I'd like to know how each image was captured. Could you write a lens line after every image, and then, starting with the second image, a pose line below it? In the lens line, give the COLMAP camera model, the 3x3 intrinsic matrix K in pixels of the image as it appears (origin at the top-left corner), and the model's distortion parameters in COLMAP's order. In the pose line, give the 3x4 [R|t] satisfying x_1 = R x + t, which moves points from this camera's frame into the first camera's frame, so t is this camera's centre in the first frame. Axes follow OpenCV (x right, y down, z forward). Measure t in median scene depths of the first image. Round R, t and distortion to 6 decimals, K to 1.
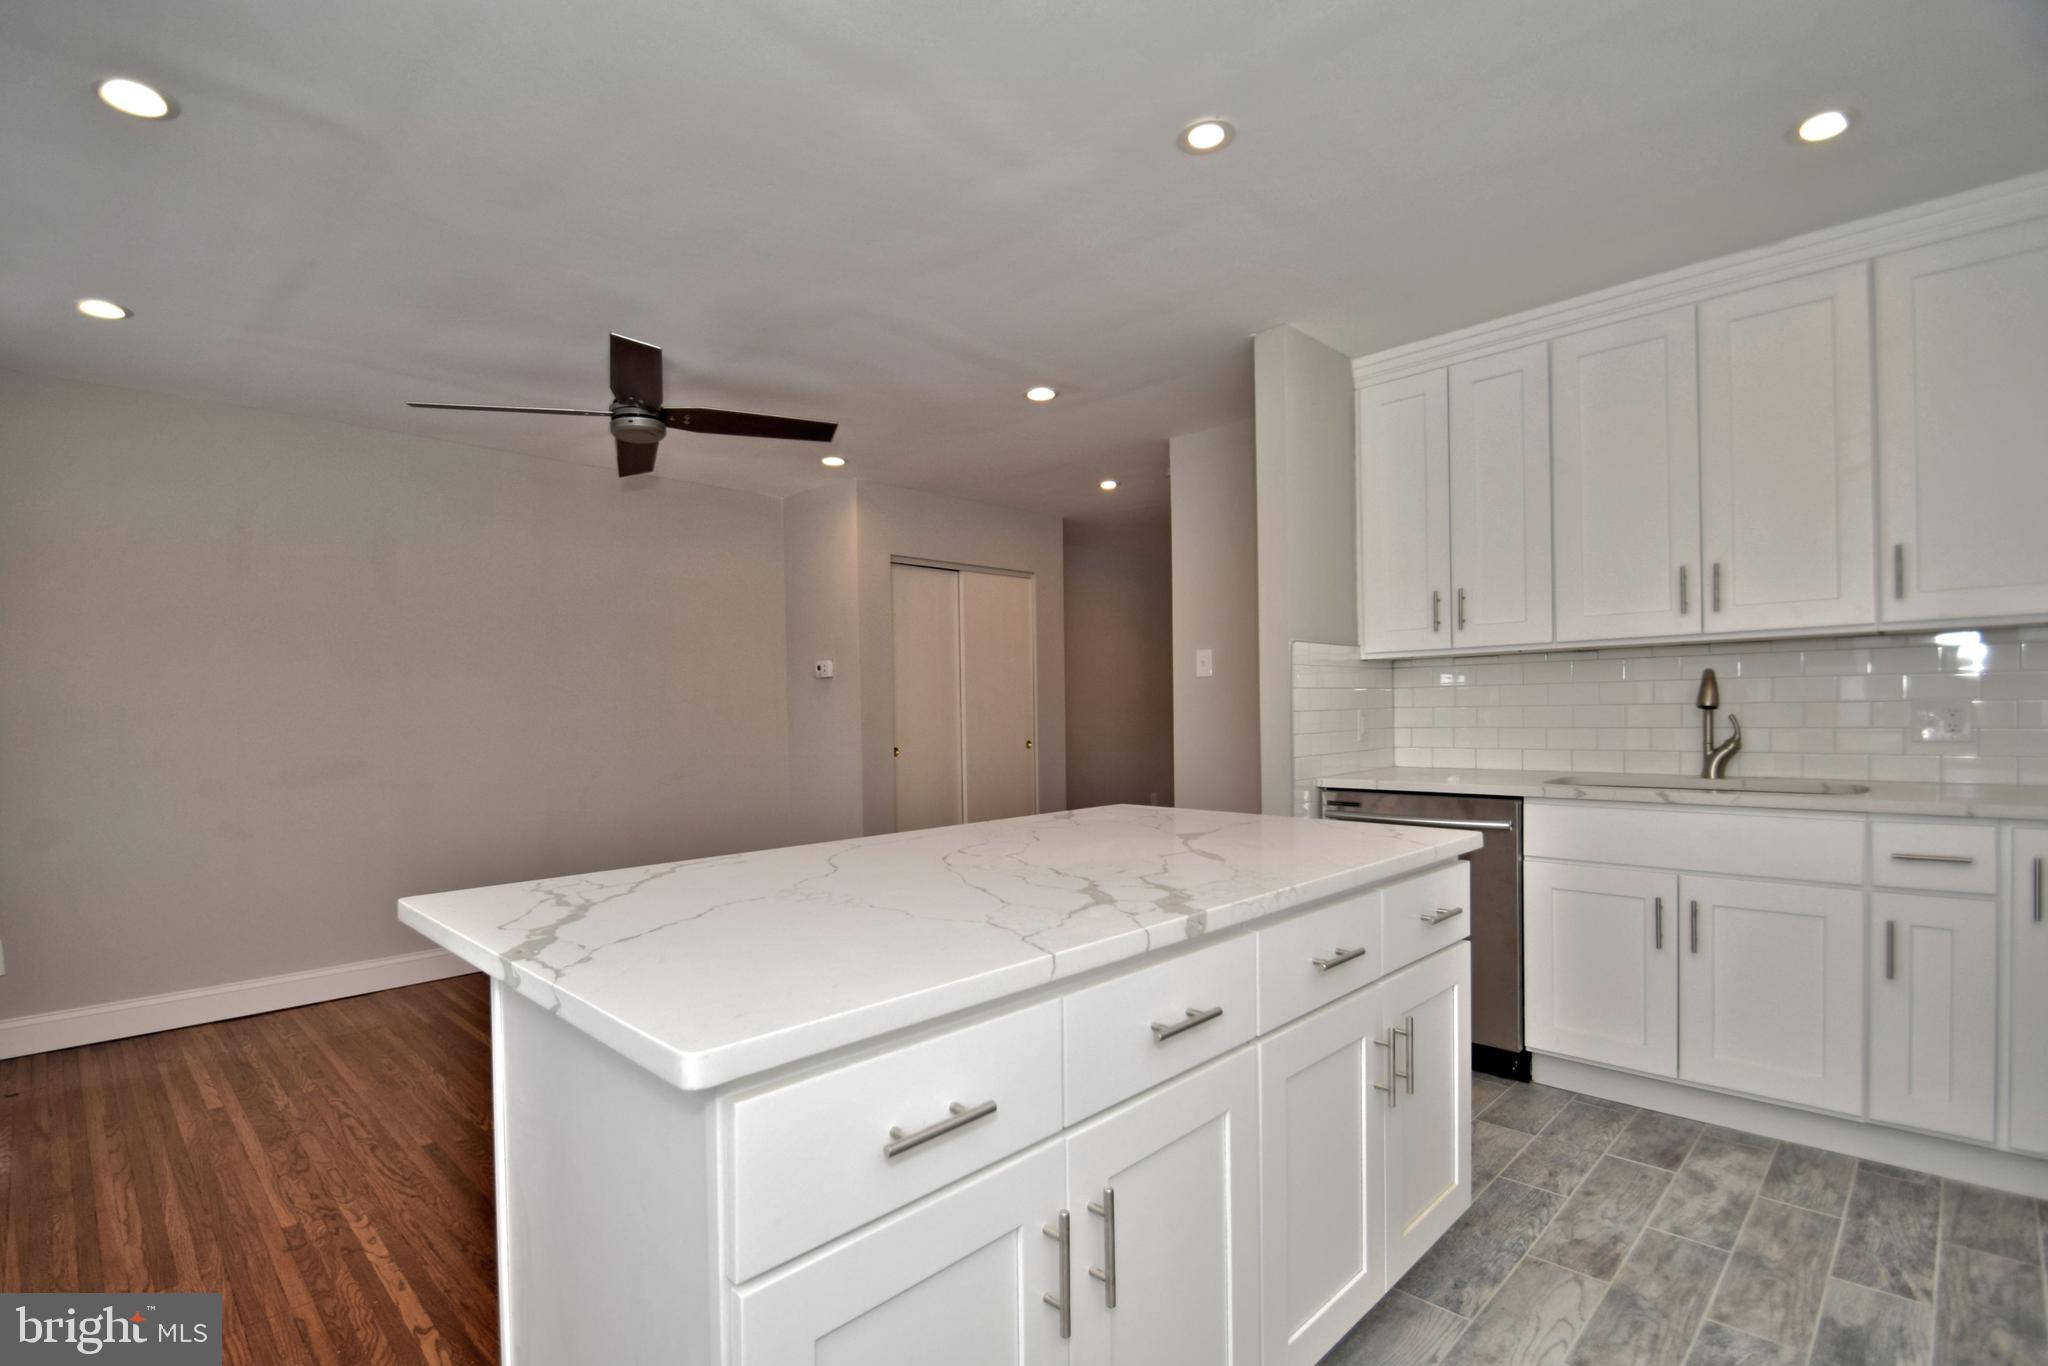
lens RADIAL K [[945.6, 0, 968.3], [0, 945.6, 723.6], [0, 0, 1]] dist [-0.010976, -0.007323]
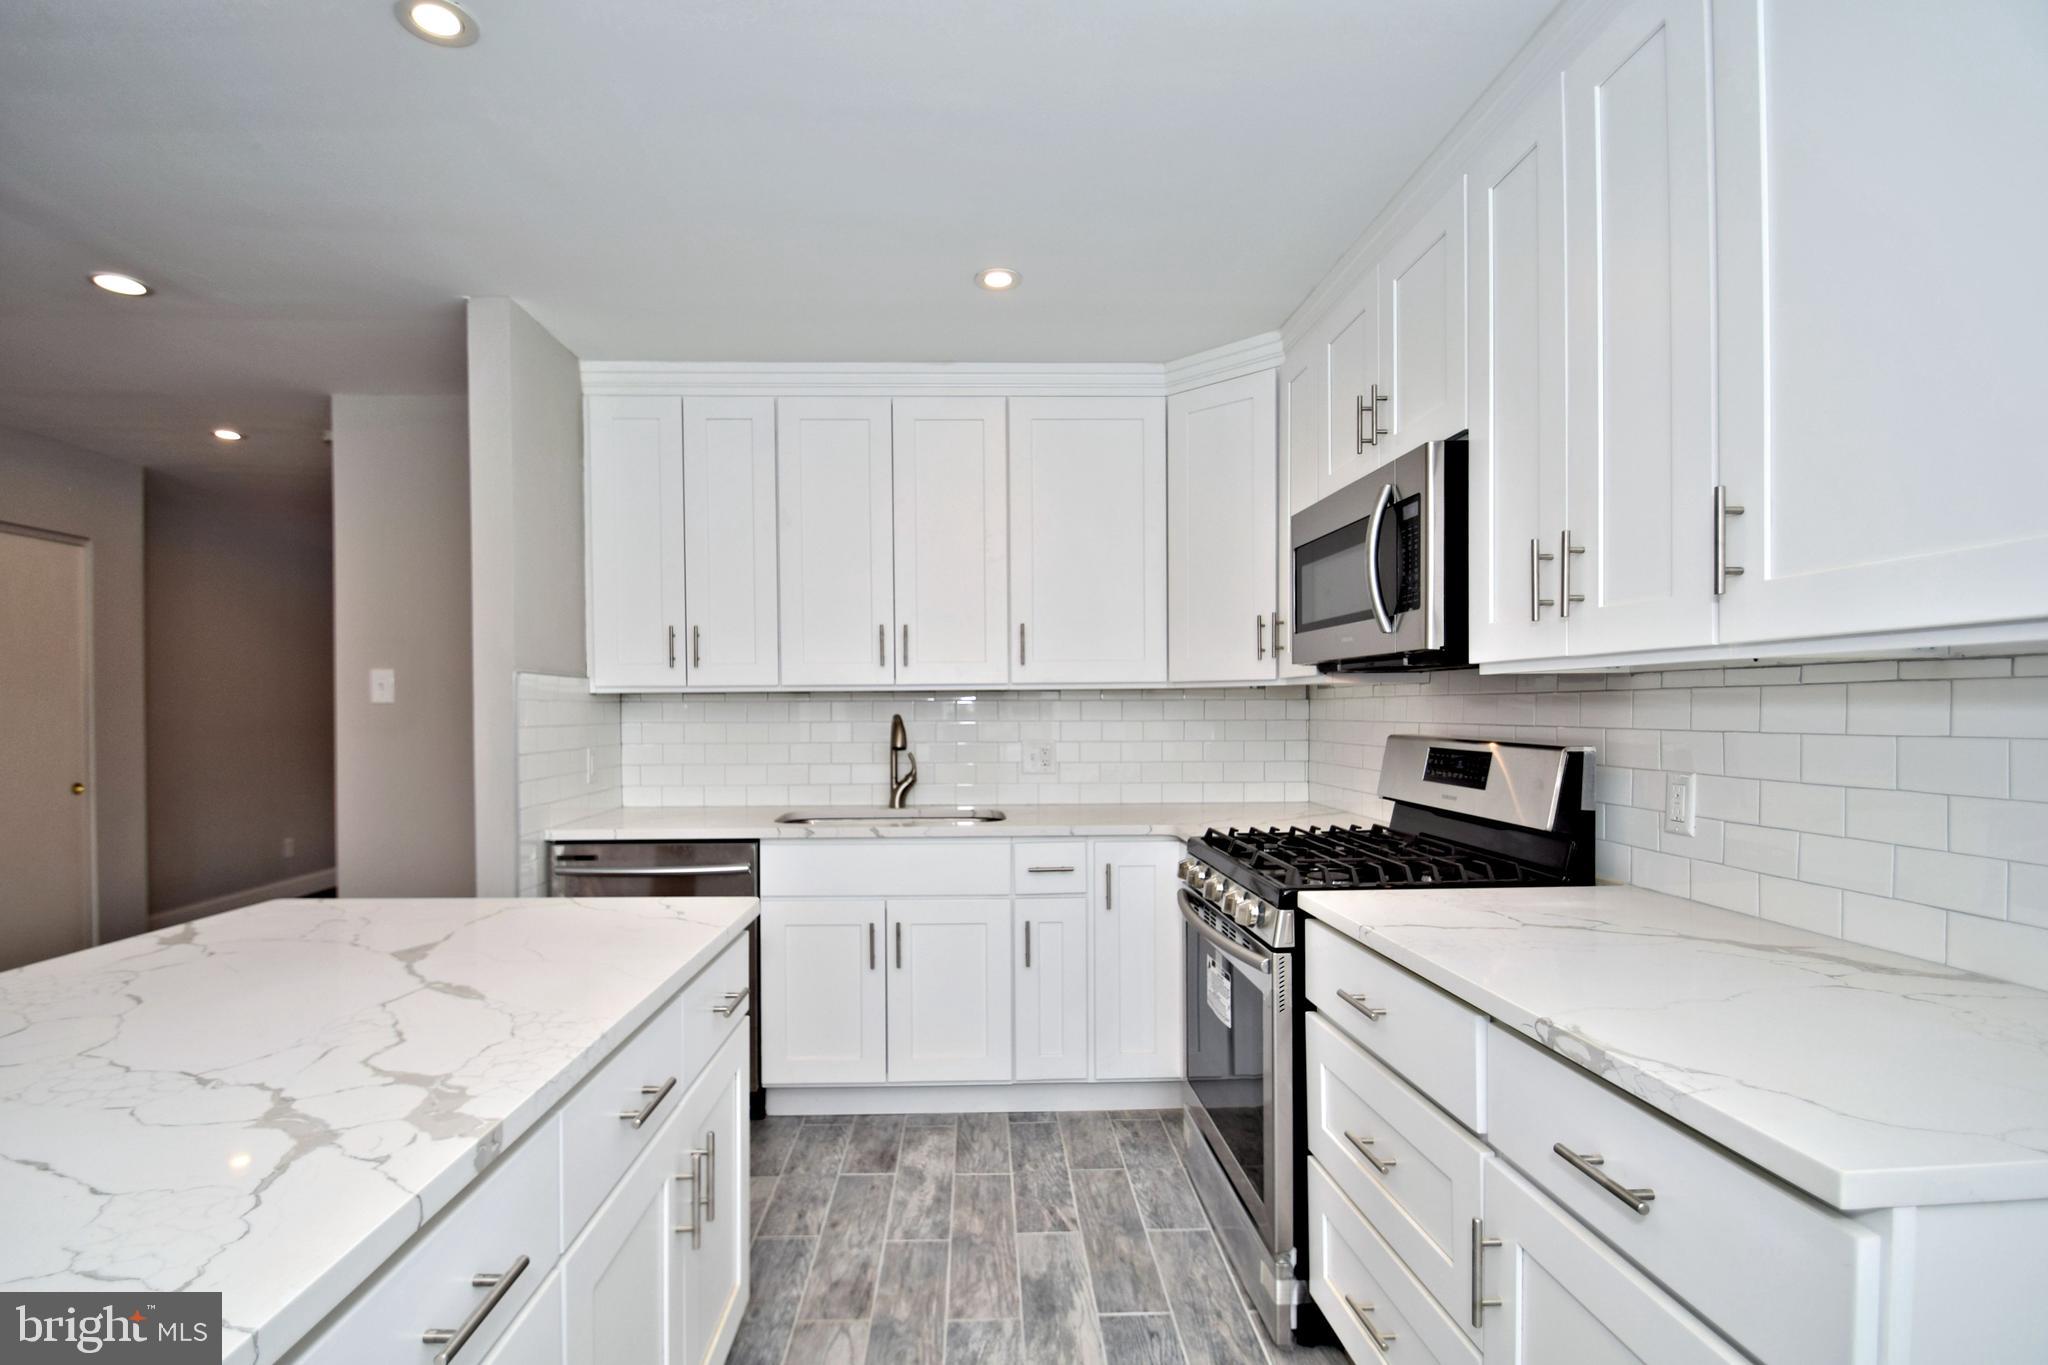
lens RADIAL K [[952.0, 0, 990.1], [0, 952.0, 720.5], [0, 0, 1]] dist [0.015022, -0.022213]
pose [[0.668149, 0.007150, 0.743993, -0.013087], [0.003770, 0.999908, -0.012995, -0.039555], [-0.744018, 0.011487, 0.668061, 0.141517]]
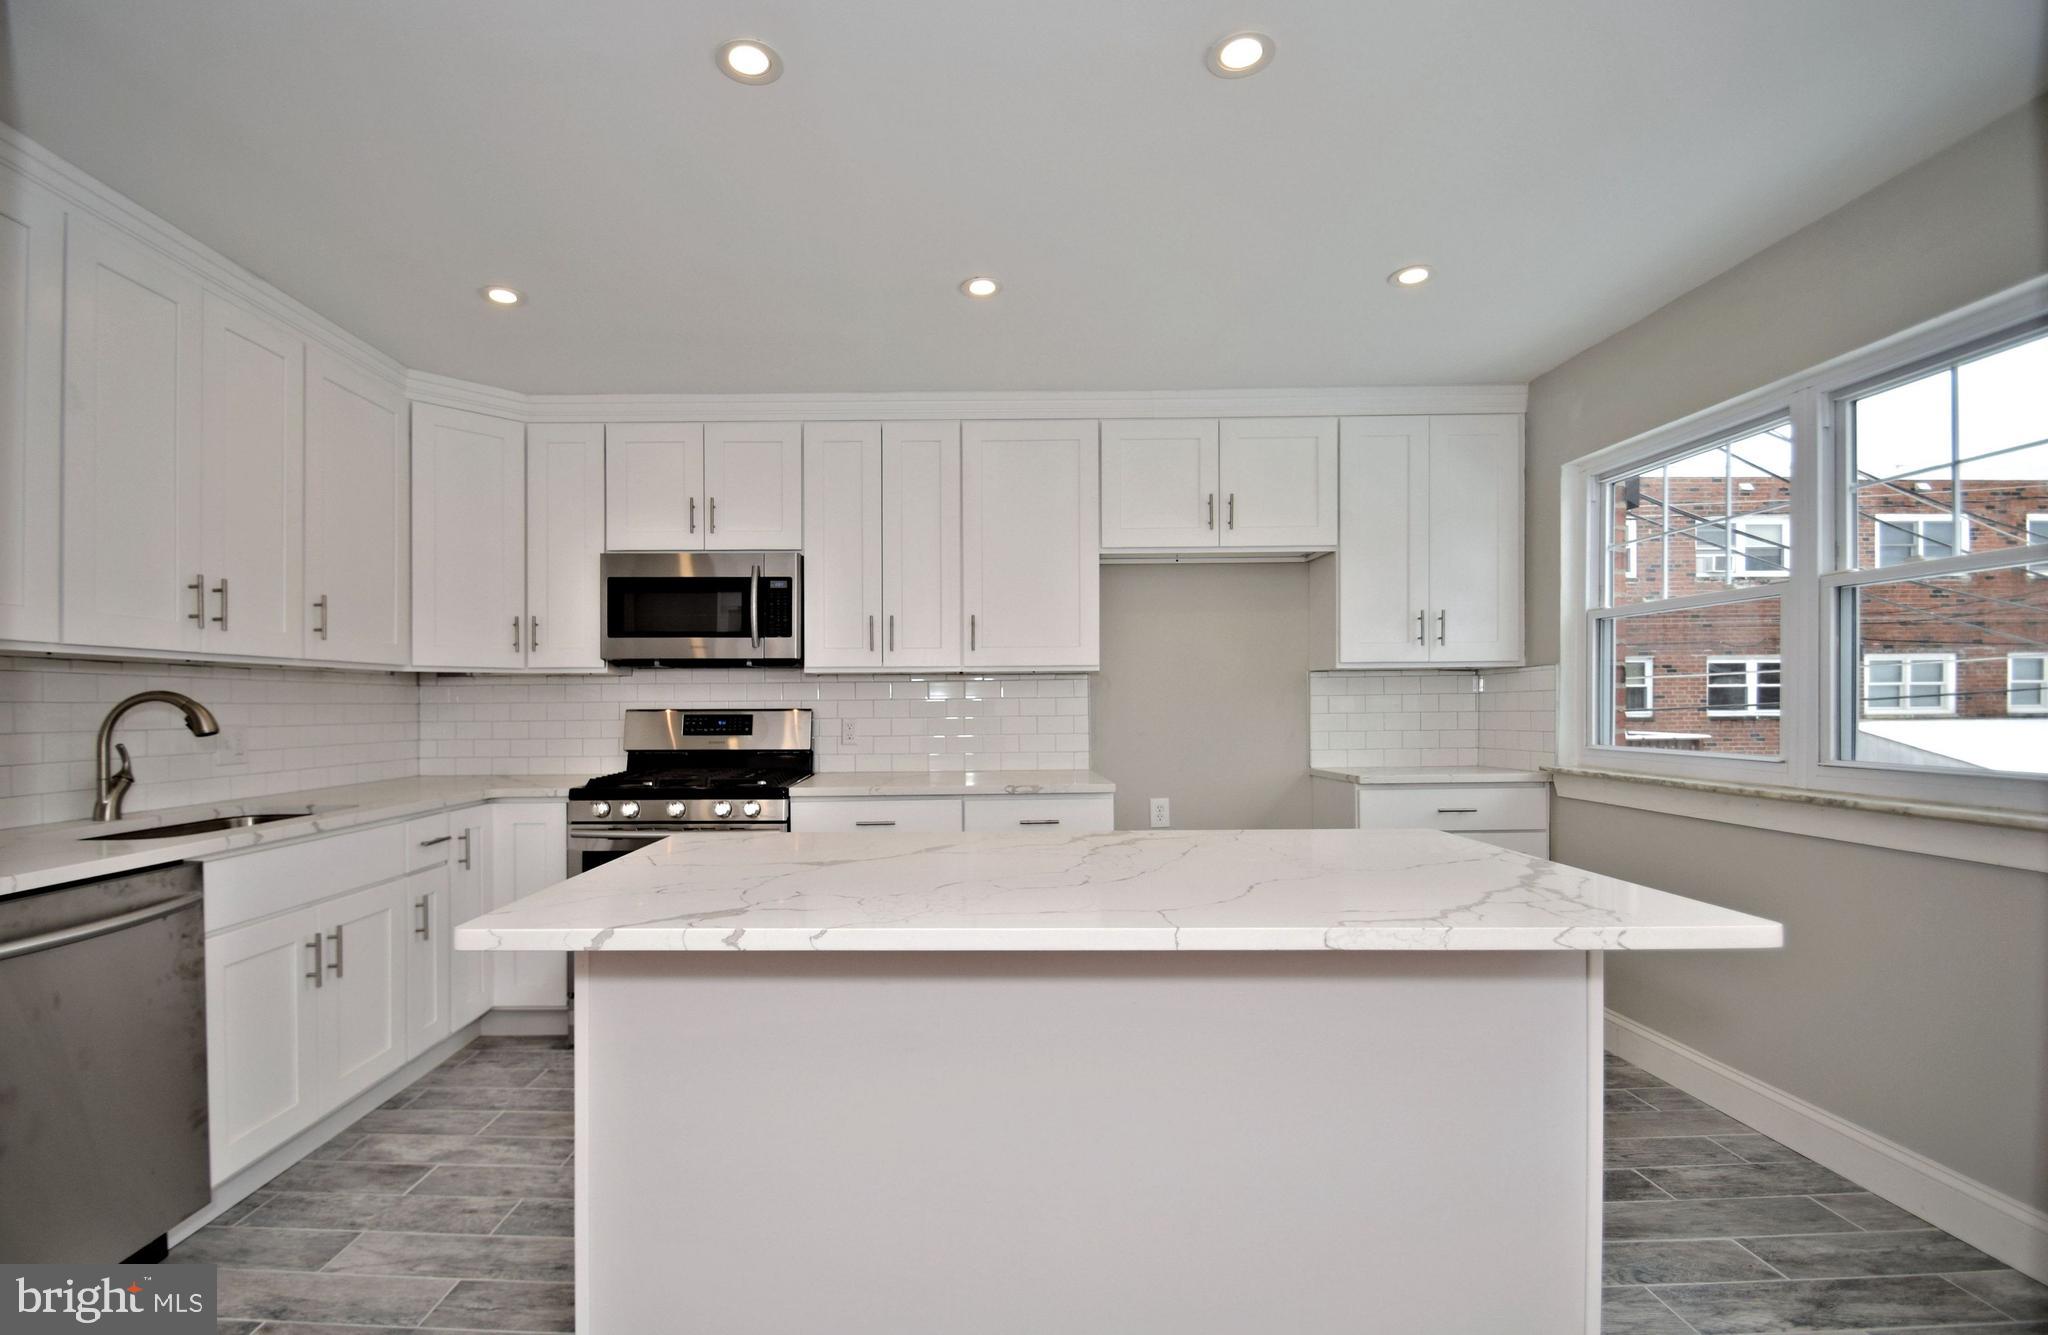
lens RADIAL K [[945.5, 0, 969.1], [0, 945.5, 702.2], [0, 0, 1]] dist [0.000638, -0.015782]
pose [[-0.727453, 0.026184, 0.685658, -0.409366], [0.032127, 0.999475, -0.004083, -0.022335], [-0.685405, 0.019058, -0.727912, 1.271485]]
